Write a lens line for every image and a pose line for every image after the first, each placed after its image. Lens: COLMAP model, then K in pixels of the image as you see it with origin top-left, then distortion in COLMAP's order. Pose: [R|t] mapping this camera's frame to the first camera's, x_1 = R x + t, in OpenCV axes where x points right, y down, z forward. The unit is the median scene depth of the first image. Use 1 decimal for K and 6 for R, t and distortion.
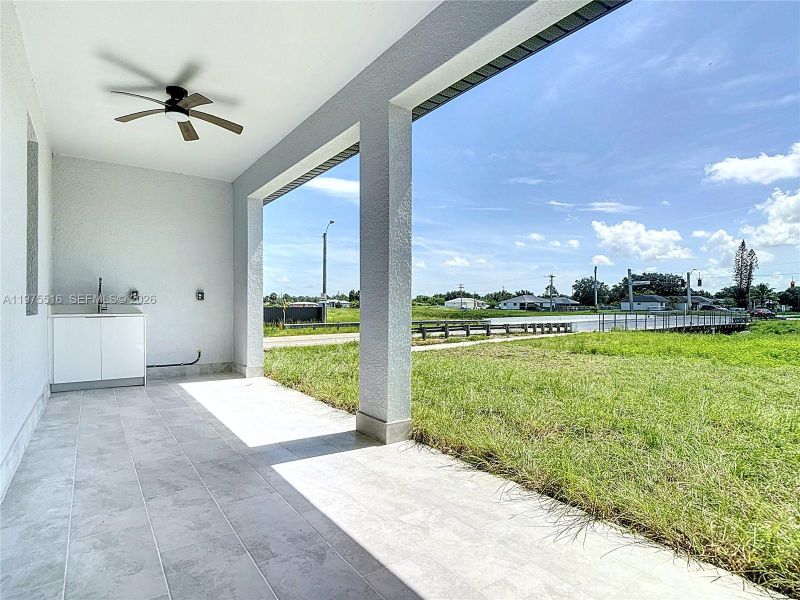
lens RADIAL K [[411.5, 0, 387.0], [0, 411.5, 303.7], [0, 0, 1]] dist [-0.000787, -0.000665]
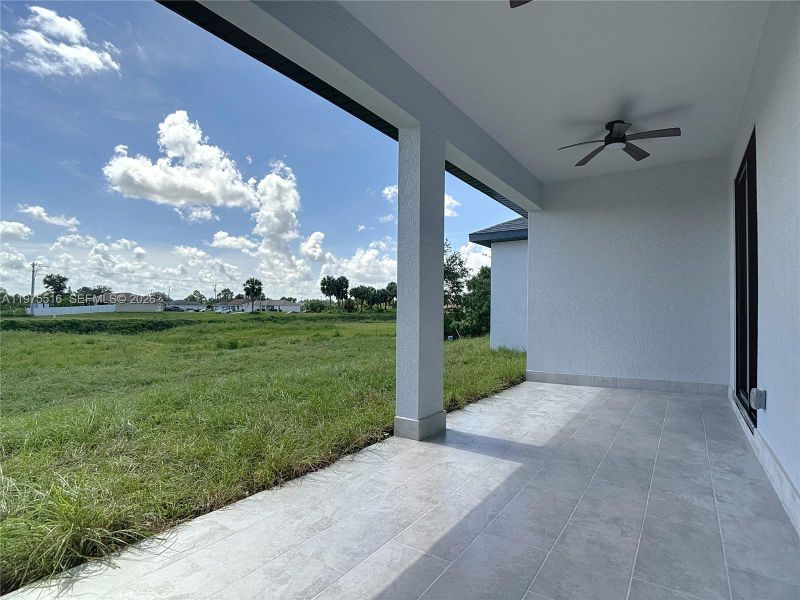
lens RADIAL K [[411.5, 0, 387.0], [0, 411.5, 303.7], [0, 0, 1]] dist [-0.000787, -0.000665]
pose [[-0.312640, 0.009761, 0.949821, -1.245573], [-0.019162, 0.999679, -0.016580, 0.003079], [-0.949678, -0.023385, -0.312353, 1.765883]]
